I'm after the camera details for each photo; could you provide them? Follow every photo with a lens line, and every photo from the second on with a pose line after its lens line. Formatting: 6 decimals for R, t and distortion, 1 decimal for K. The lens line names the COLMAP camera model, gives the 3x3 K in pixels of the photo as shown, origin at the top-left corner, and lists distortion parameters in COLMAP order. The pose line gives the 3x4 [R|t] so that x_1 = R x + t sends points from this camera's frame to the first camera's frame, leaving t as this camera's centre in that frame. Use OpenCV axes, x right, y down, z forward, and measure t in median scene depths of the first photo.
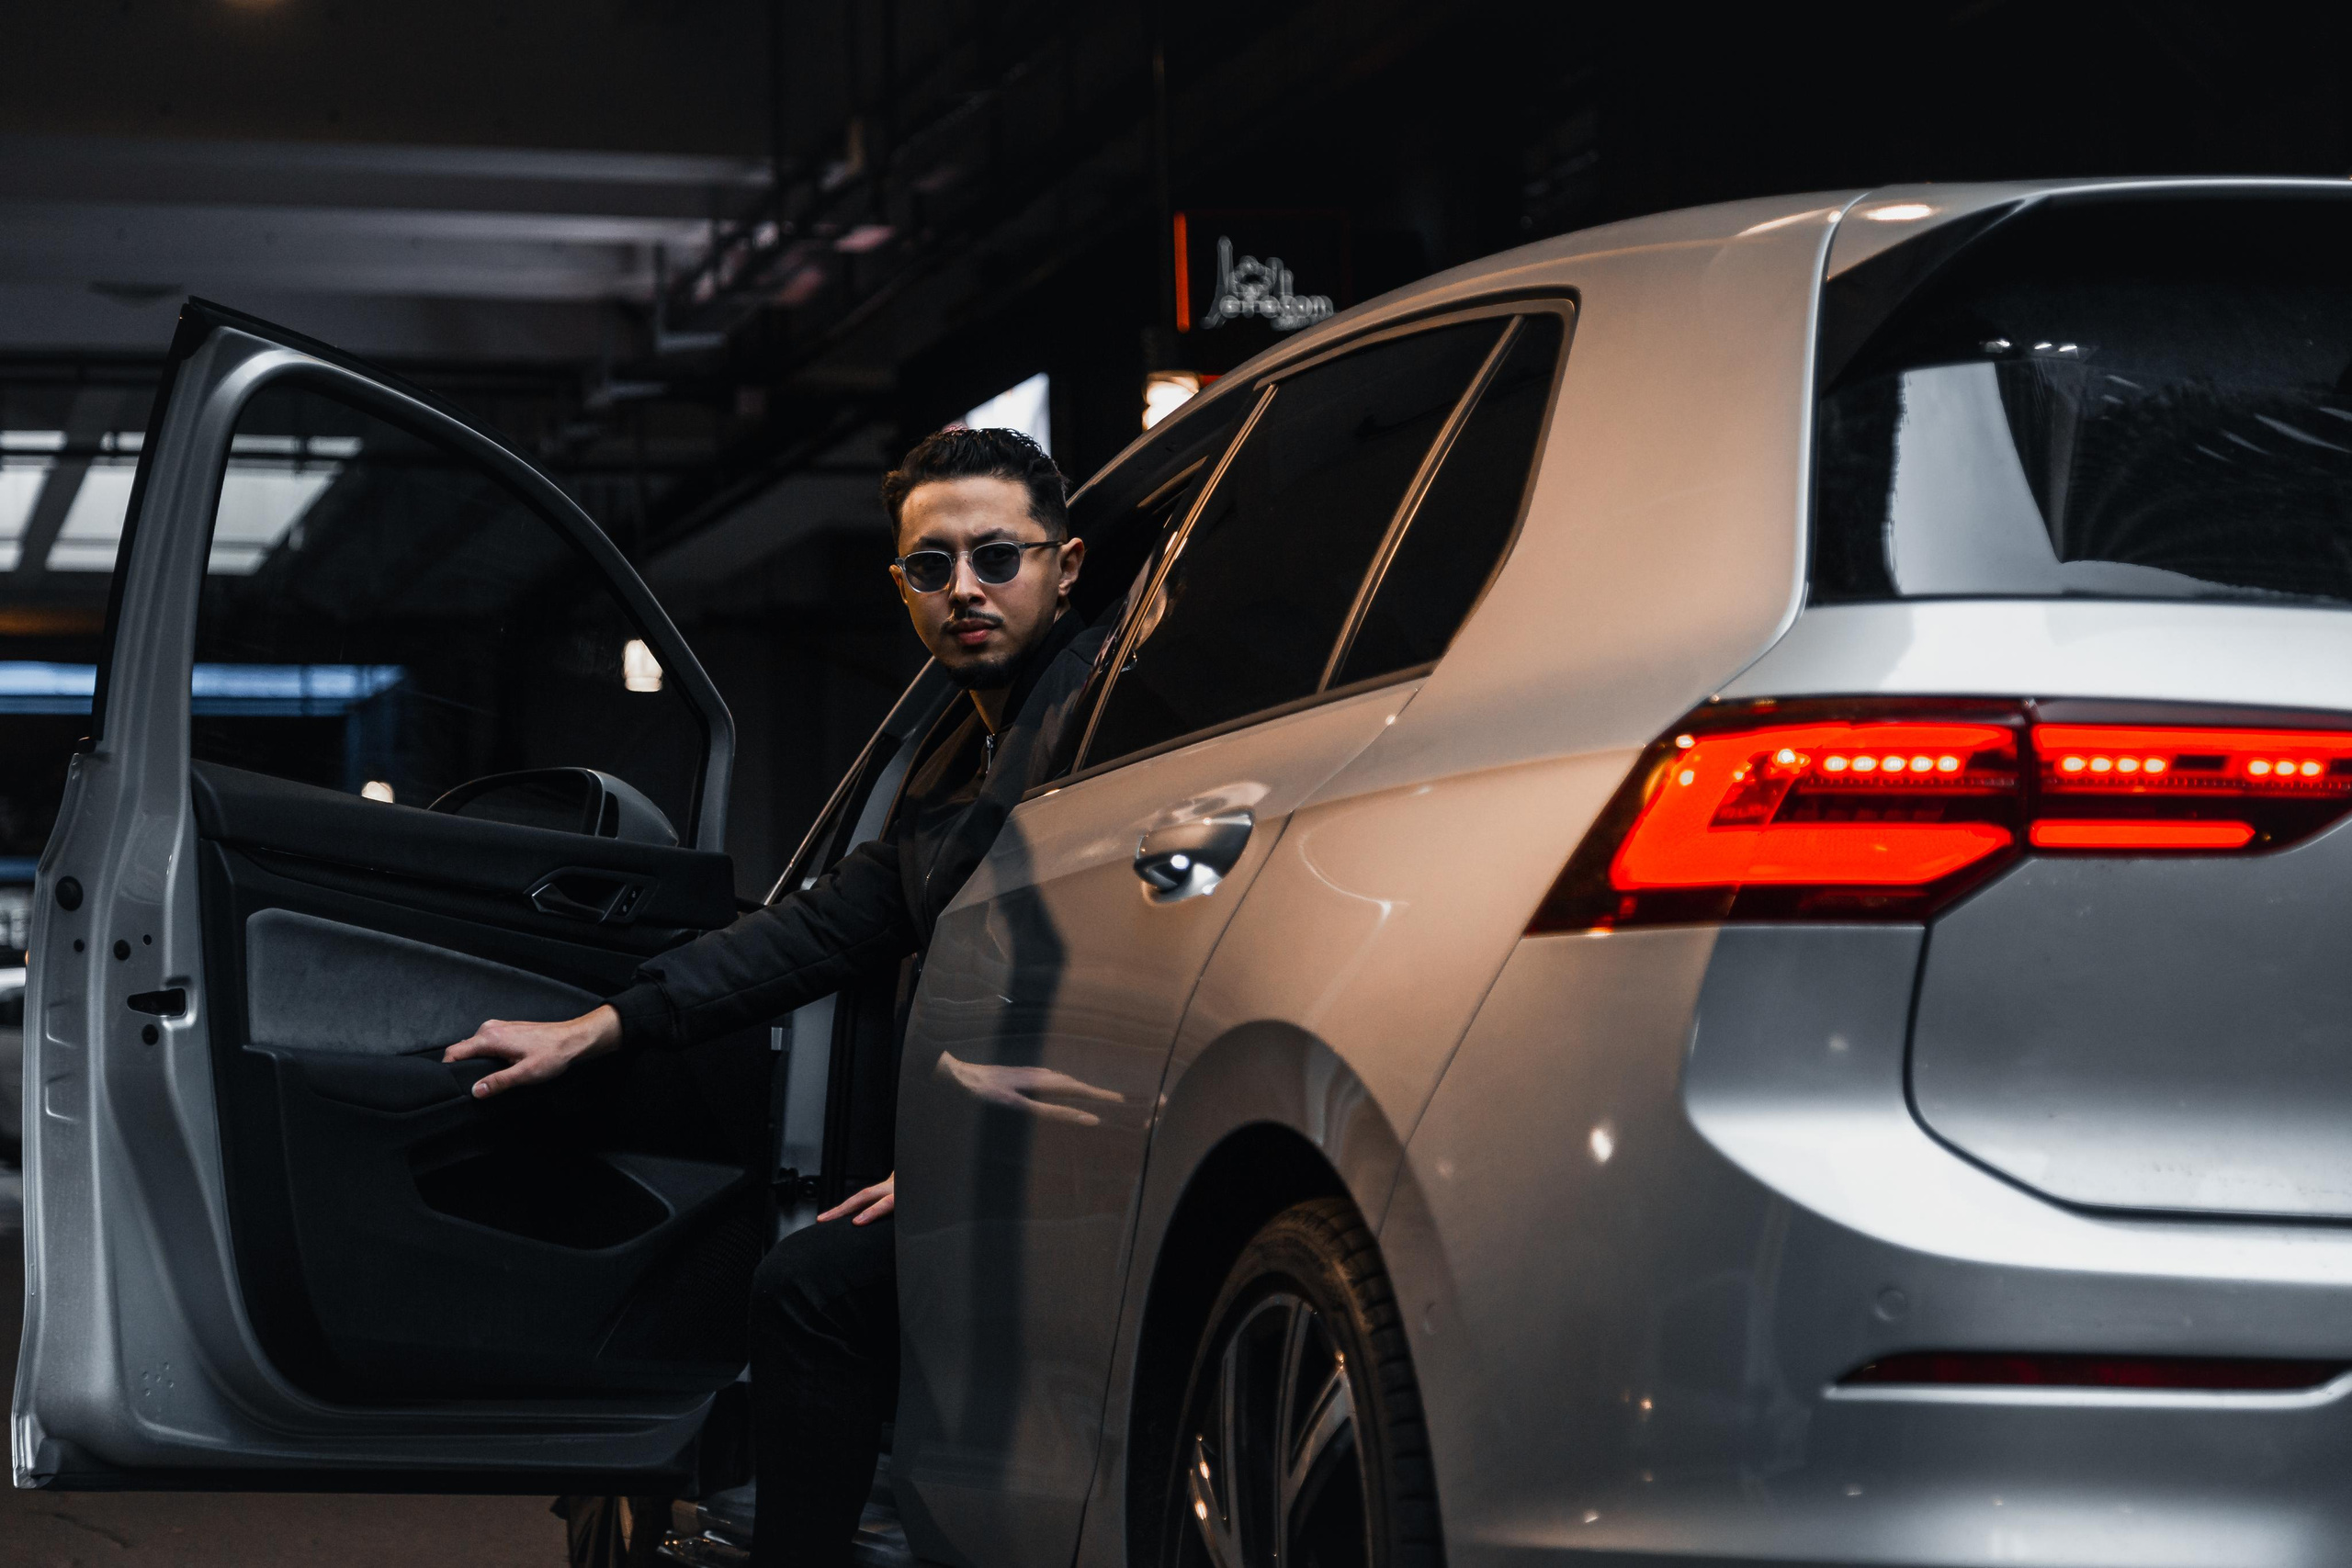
lens RADIAL K [[5292.5, 0, 1163.7], [0, 5292.5, 785.8], [0, 0, 1]] dist [0.072747, 0.000000]
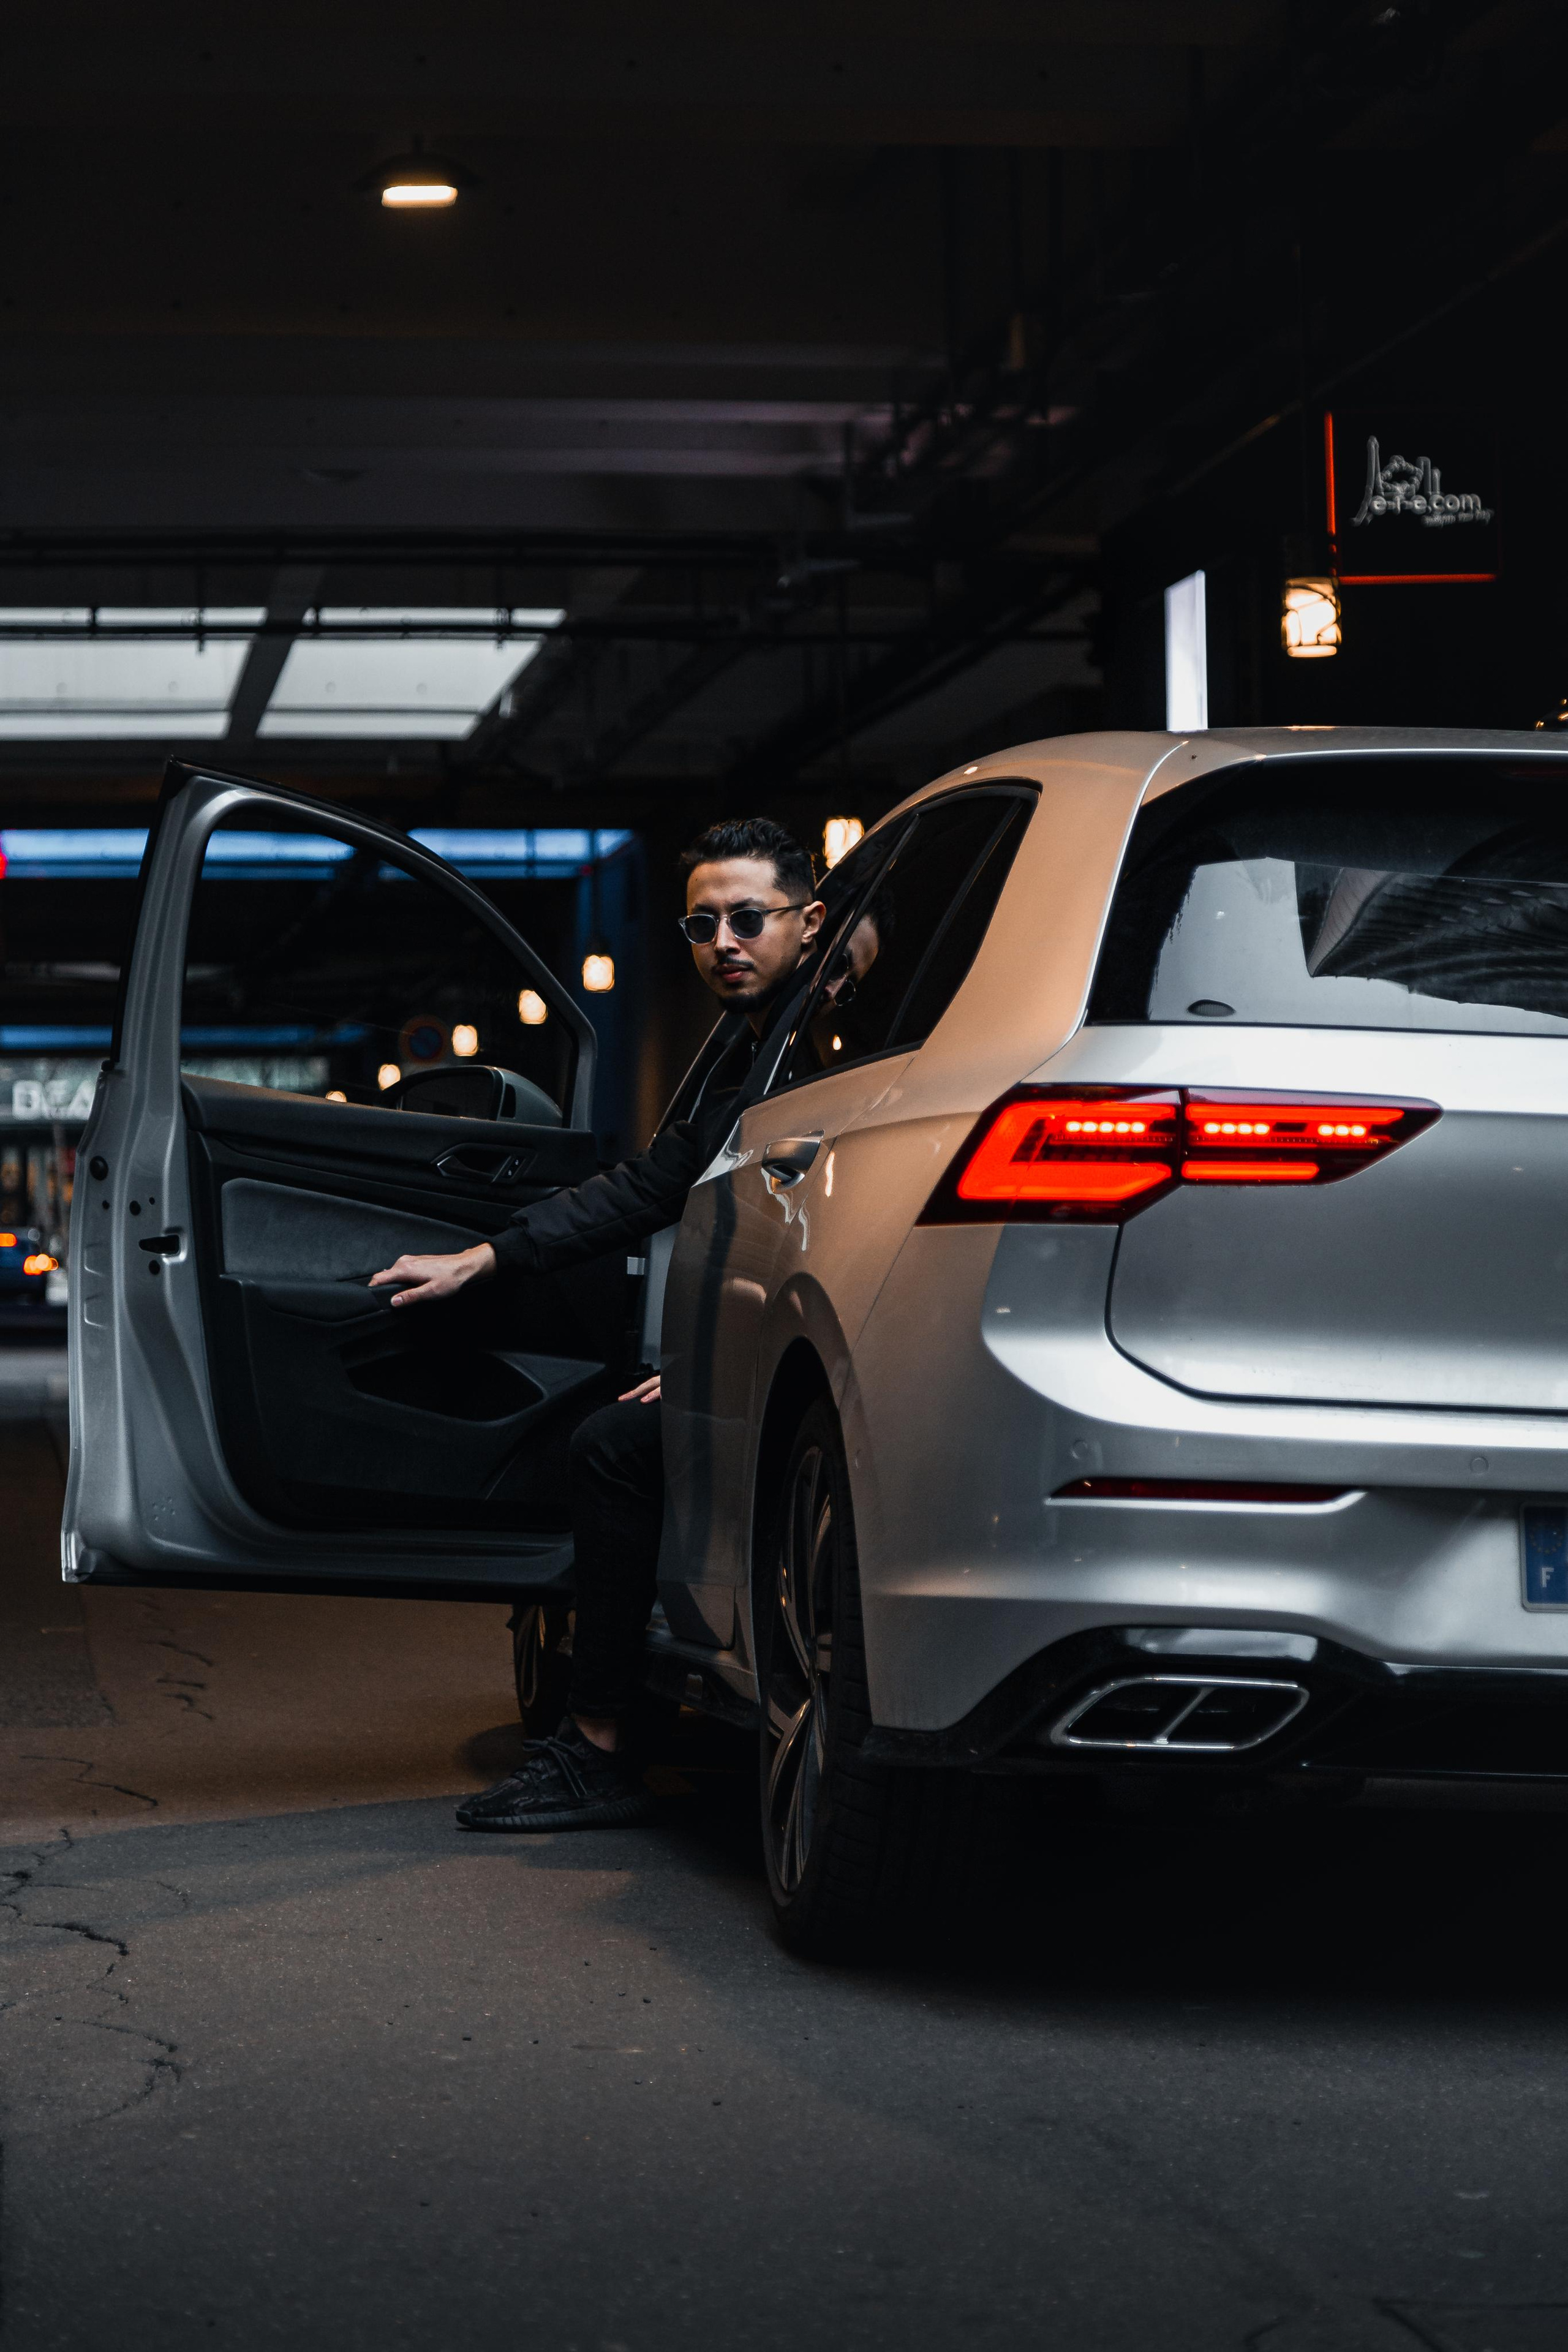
lens RADIAL K [[5575.8, 0, 785.7], [0, 5575.8, 1177.1], [0, 0, 1]] dist [0.095317, 0.000000]
pose [[0.993486, 0.003642, -0.113892, 0.146149], [0.000886, 0.999212, 0.039676, -0.035709], [0.113947, -0.039518, 0.992701, -0.459911]]
